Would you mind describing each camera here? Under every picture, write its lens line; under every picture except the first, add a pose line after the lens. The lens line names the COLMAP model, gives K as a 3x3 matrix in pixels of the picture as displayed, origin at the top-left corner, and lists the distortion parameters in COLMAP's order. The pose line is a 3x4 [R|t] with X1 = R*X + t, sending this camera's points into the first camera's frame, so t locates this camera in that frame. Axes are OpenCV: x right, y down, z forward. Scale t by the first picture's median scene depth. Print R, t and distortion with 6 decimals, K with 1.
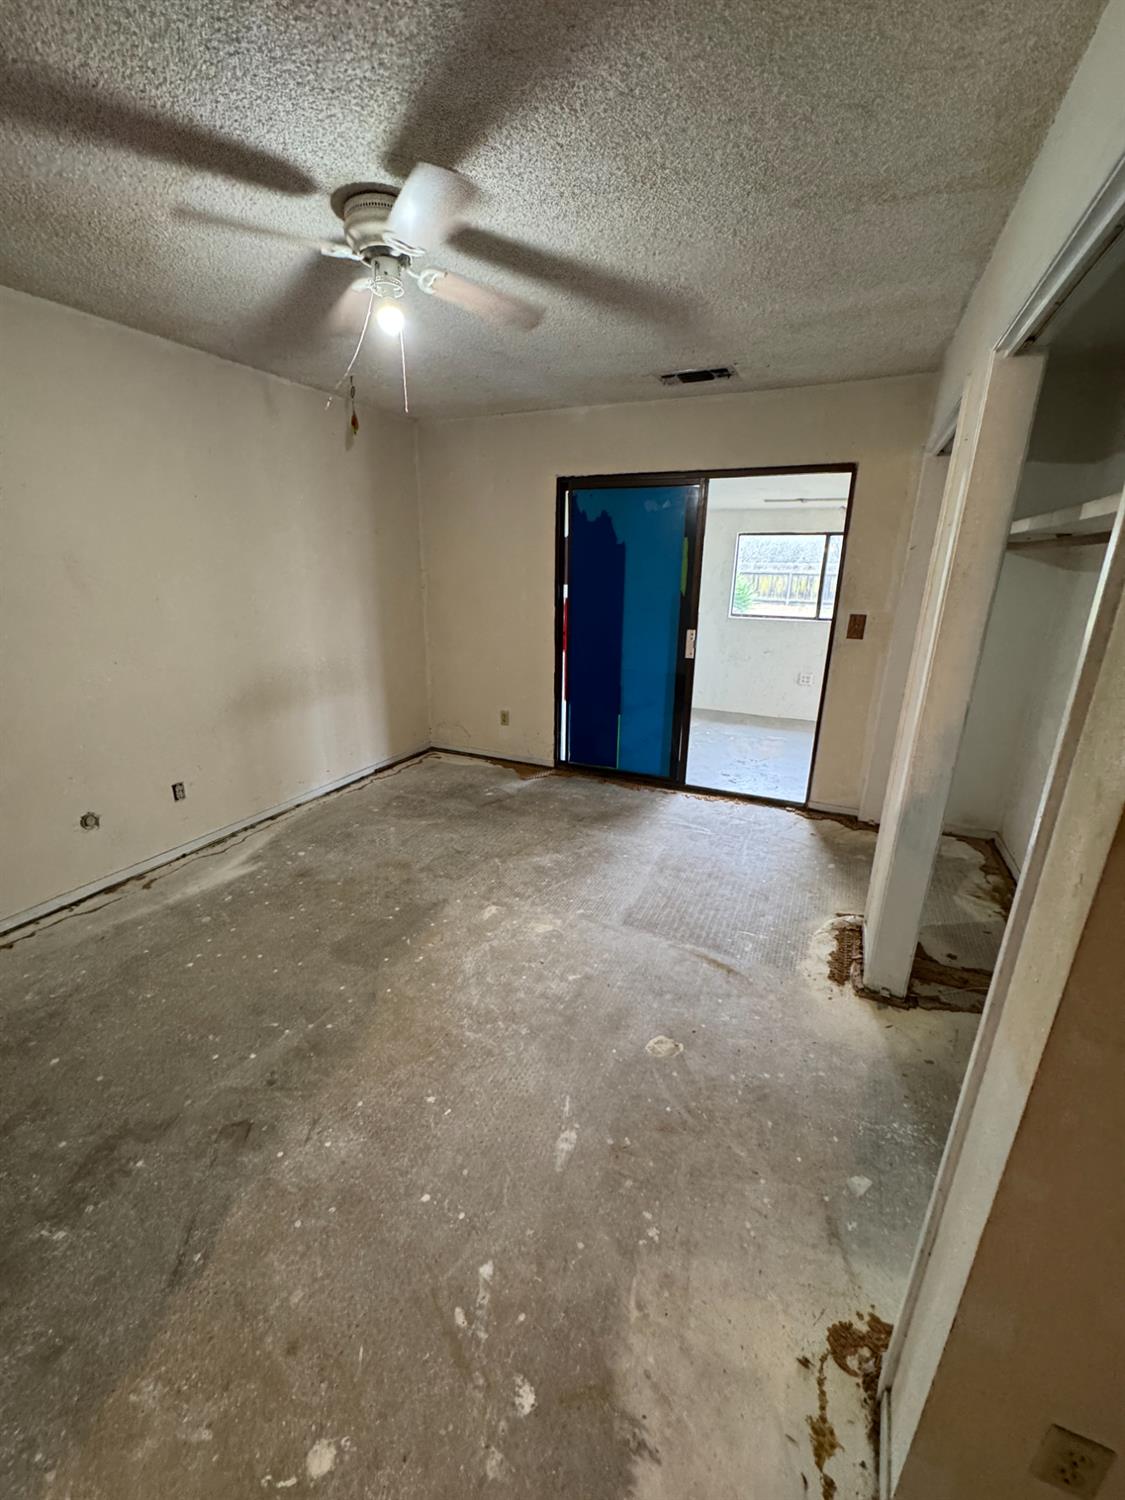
lens RADIAL K [[596.8, 0, 562.7], [0, 596.8, 748.2], [0, 0, 1]] dist [-0.002642, -0.000066]
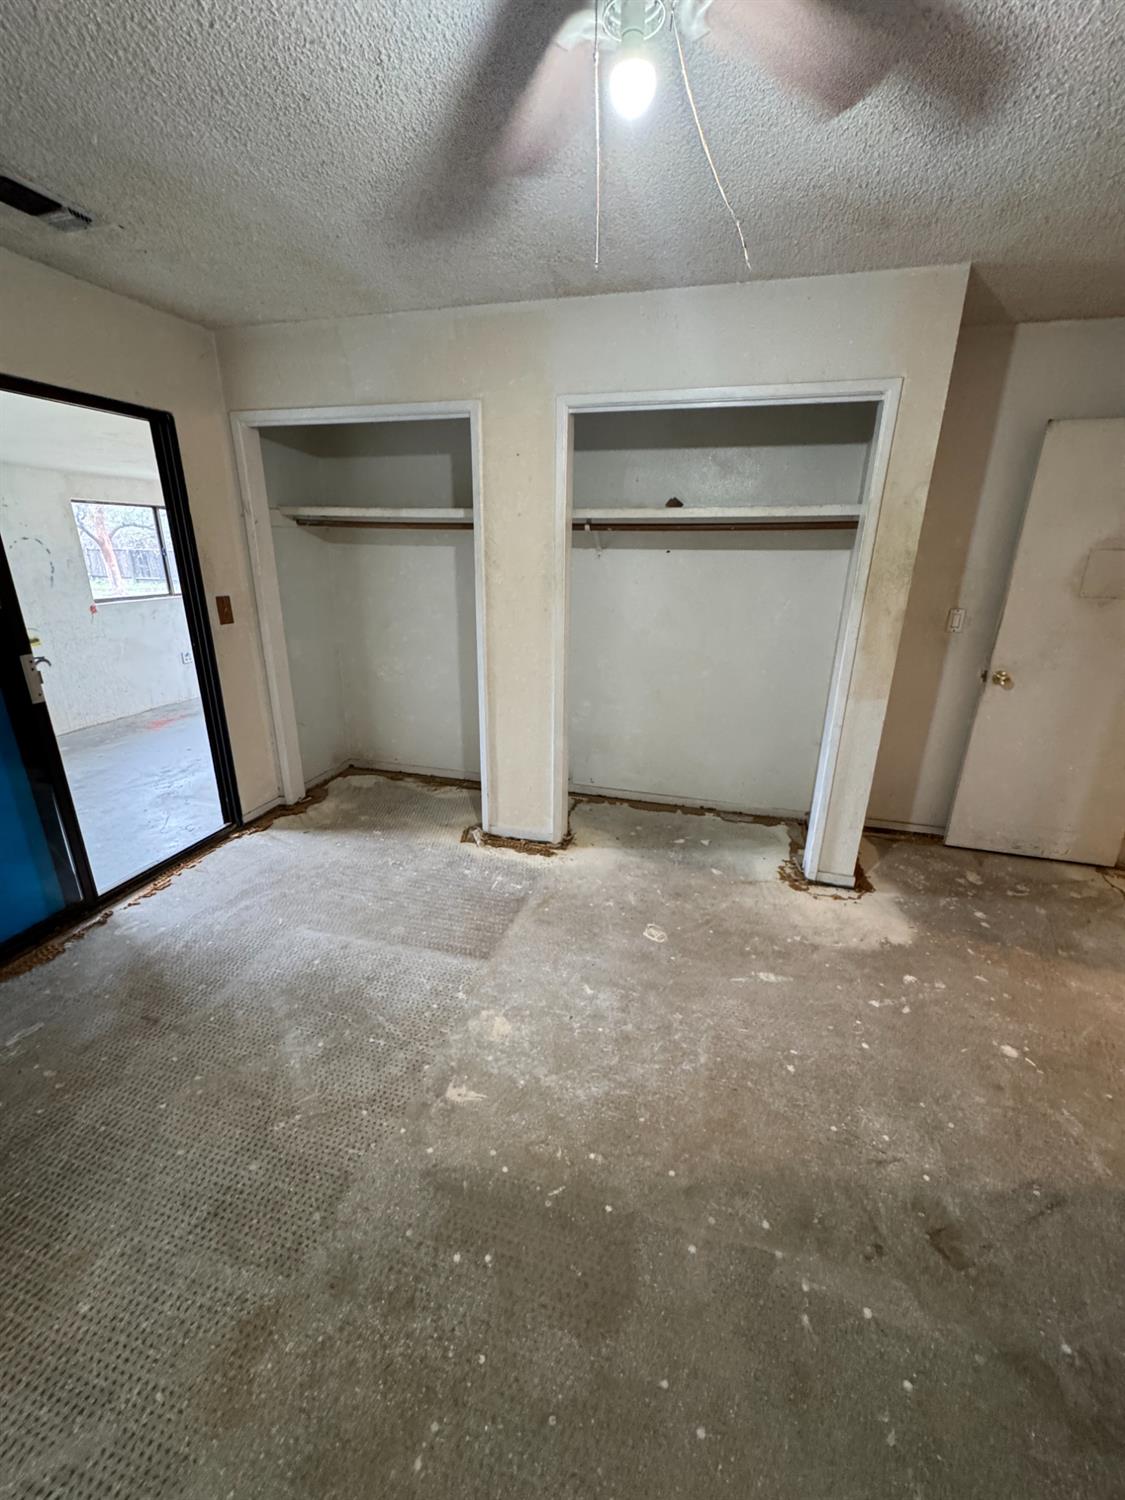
lens RADIAL K [[596.8, 0, 561.7], [0, 596.8, 746.6], [0, 0, 1]] dist [-0.002642, -0.000066]
pose [[-0.157333, -0.329265, 0.931037, -0.670345], [0.276133, 0.890506, 0.361594, -0.288574], [-0.948155, 0.313981, -0.049185, 0.887062]]
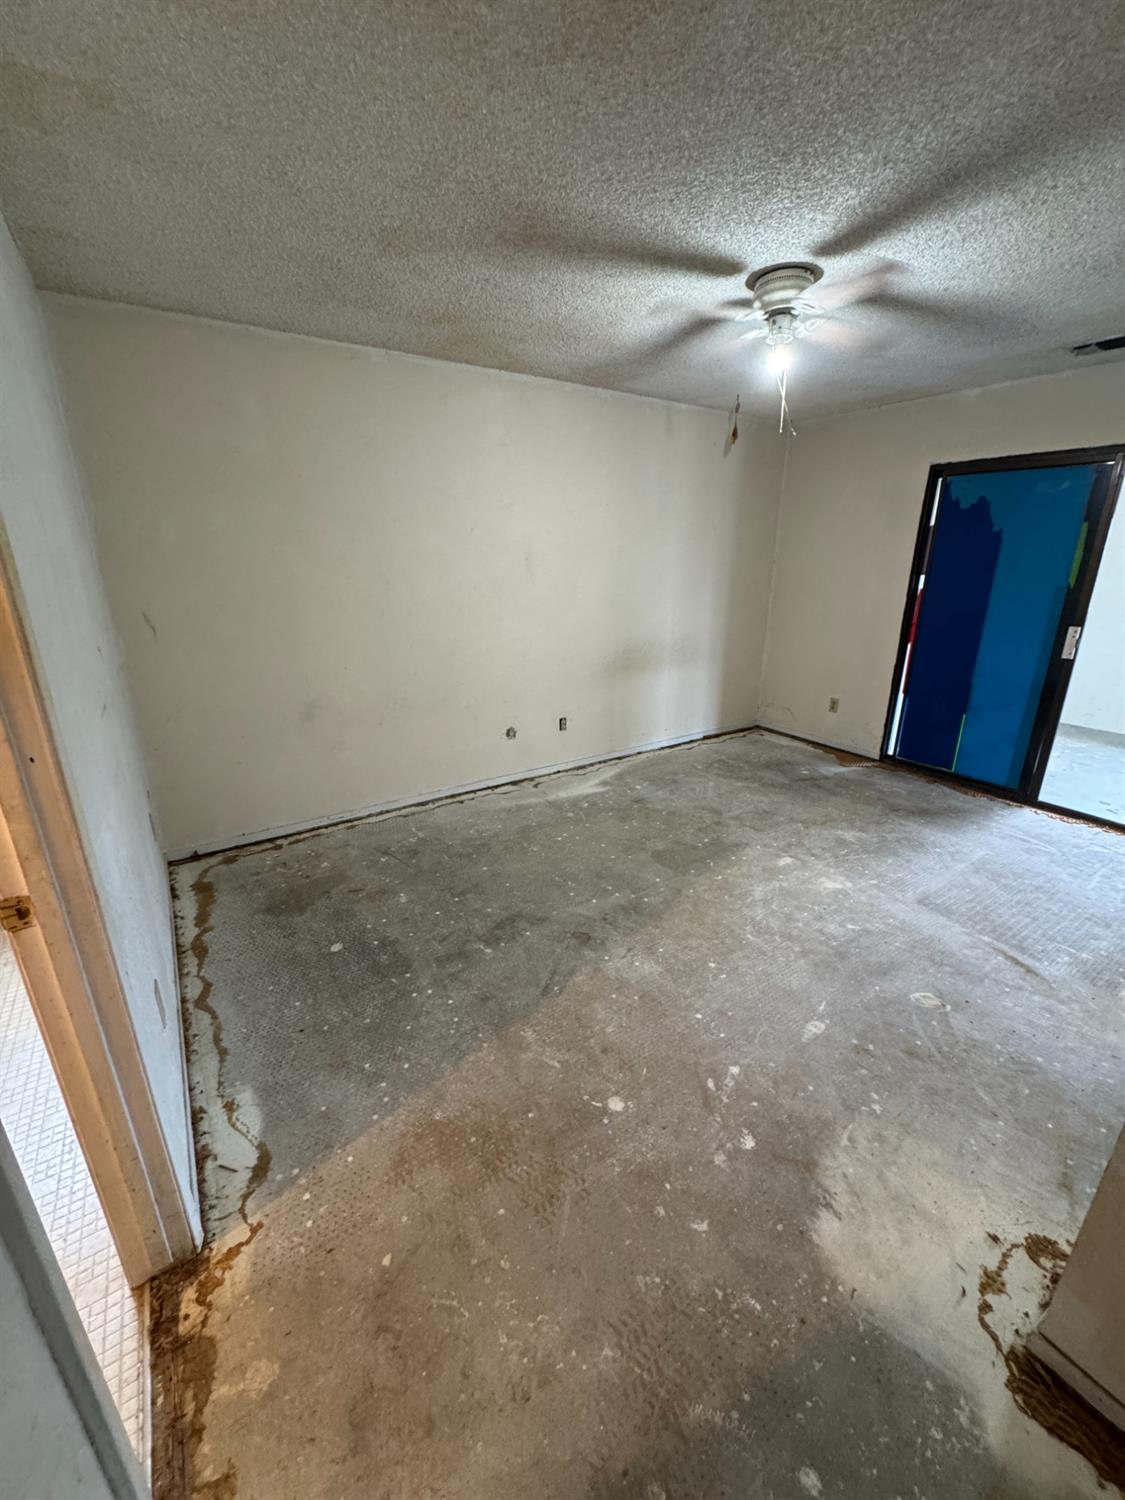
lens RADIAL K [[596.8, 0, 565.2], [0, 596.8, 747.8], [0, 0, 1]] dist [-0.002642, -0.000066]
pose [[0.853158, 0.151692, -0.499110, 0.059933], [-0.146479, 0.987955, 0.049879, 0.071479], [0.500664, 0.030555, 0.865102, -0.216553]]
